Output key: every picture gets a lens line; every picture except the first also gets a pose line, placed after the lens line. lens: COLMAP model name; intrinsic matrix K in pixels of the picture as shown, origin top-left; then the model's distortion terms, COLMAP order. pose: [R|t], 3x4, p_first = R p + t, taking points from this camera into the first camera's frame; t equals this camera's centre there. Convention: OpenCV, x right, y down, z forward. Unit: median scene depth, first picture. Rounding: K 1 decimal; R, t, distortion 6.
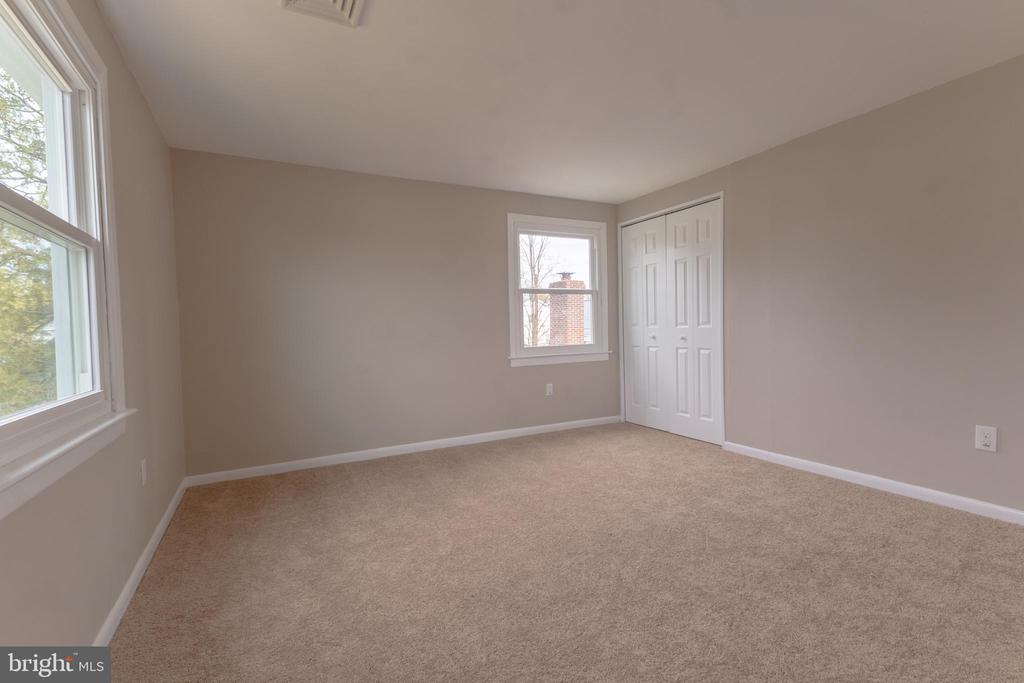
lens RADIAL K [[471.8, 0, 510.8], [0, 471.8, 342.4], [0, 0, 1]] dist [0.042231, -0.012771]
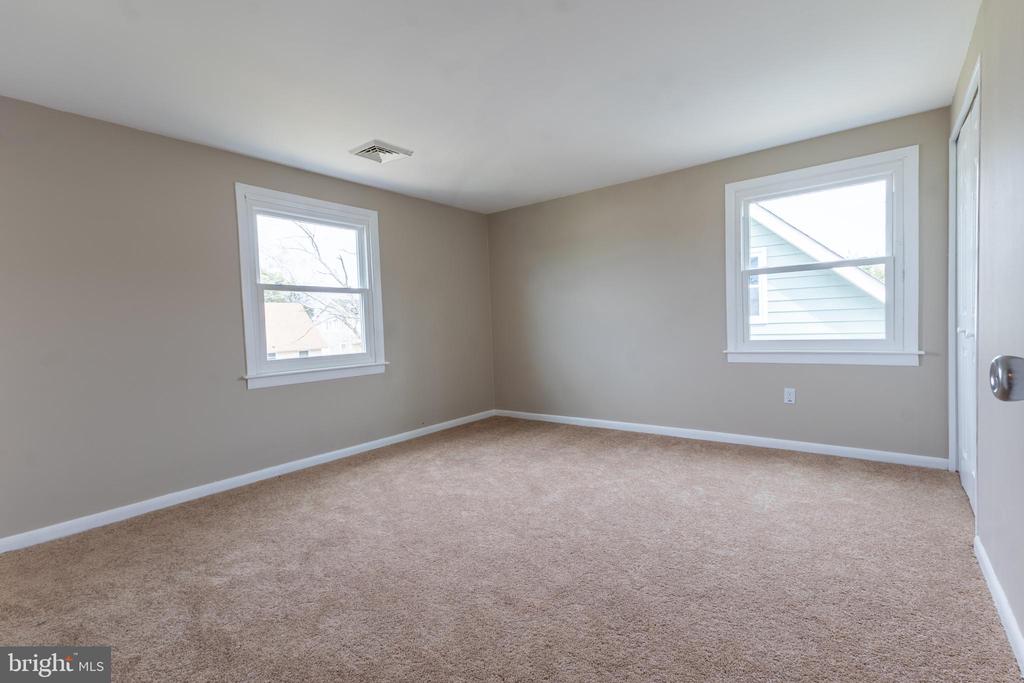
lens RADIAL K [[471.8, 0, 510.8], [0, 471.8, 342.4], [0, 0, 1]] dist [0.042231, -0.012771]
pose [[0.416556, 0.043625, -0.908063, 0.622882], [-0.003878, 0.998924, 0.046211, -0.023159], [0.909102, -0.015728, 0.416277, 0.269652]]
